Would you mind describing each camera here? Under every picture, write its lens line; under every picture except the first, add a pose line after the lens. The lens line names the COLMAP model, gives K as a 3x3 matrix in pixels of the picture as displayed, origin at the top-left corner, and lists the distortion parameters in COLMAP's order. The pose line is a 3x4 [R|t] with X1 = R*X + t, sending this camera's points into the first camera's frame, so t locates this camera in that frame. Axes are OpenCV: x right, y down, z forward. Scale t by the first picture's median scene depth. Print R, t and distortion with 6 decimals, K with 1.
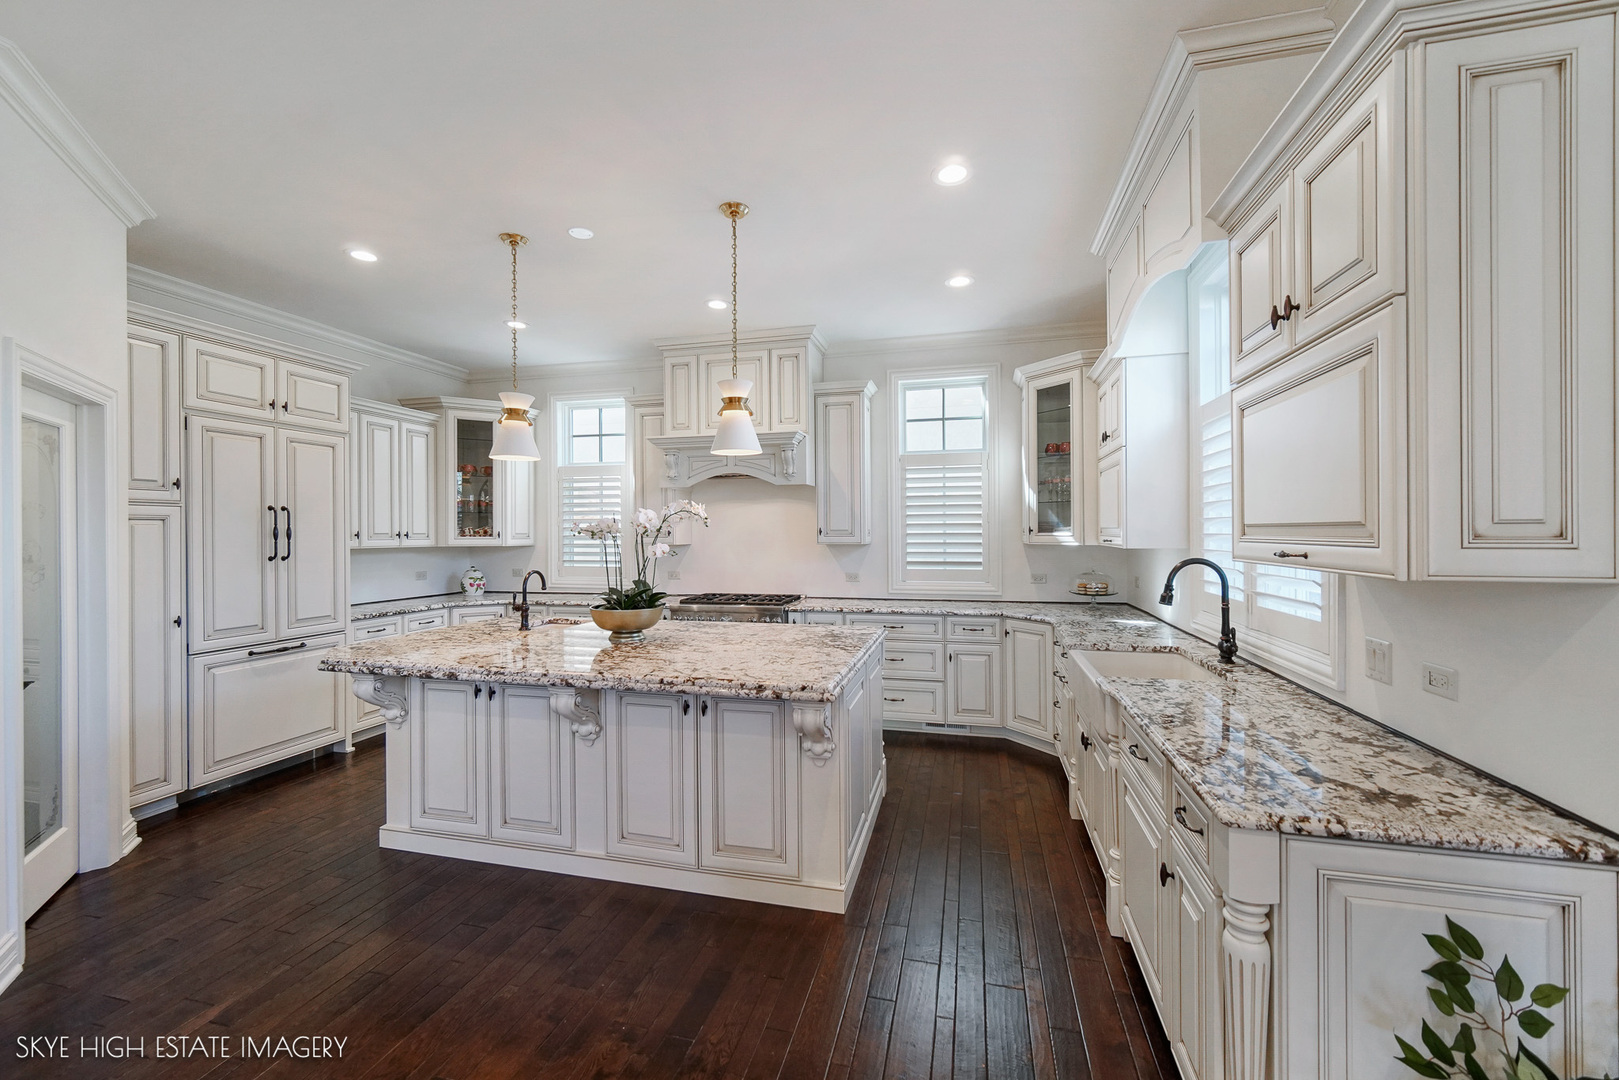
lens RADIAL K [[649.2, 0, 808.6], [0, 649.2, 536.4], [0, 0, 1]] dist [-0.001154, -0.000473]
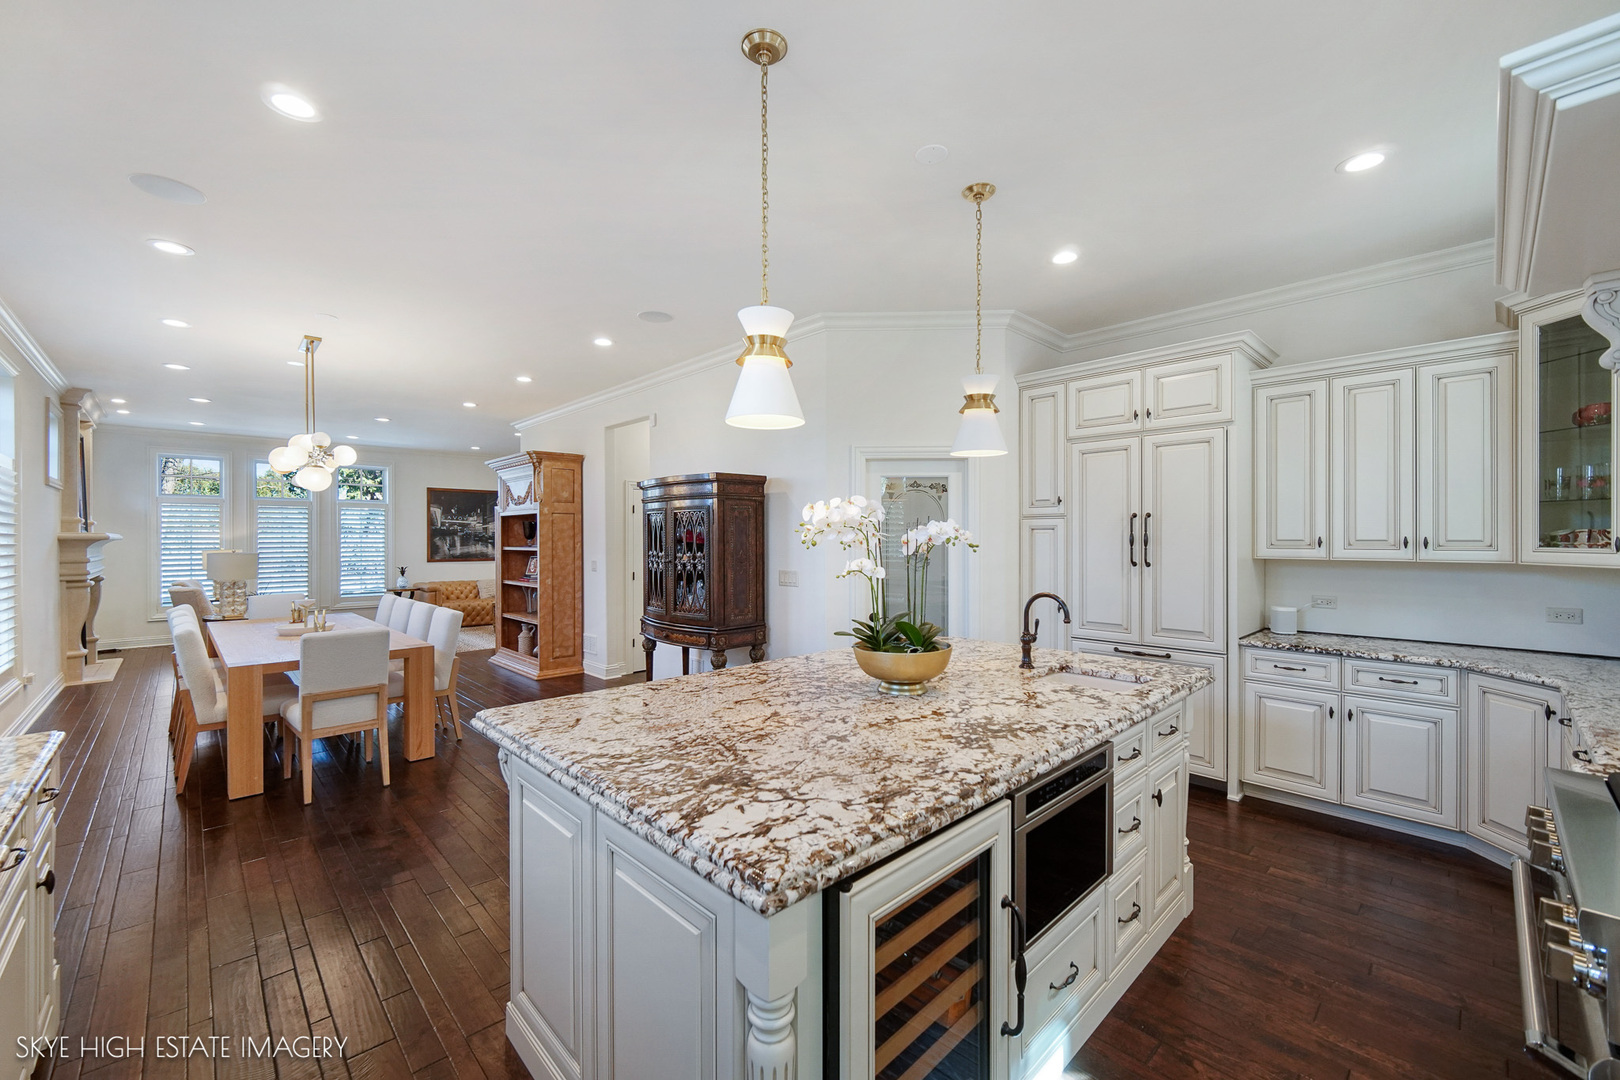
lens RADIAL K [[649.6, 0, 799.6], [0, 649.6, 536.2], [0, 0, 1]] dist [-0.001154, -0.000473]
pose [[-0.532847, 0.008462, -0.846169, 0.334140], [0.002010, 0.999960, 0.008734, -0.020123], [0.846209, 0.002953, -0.532843, 1.085554]]
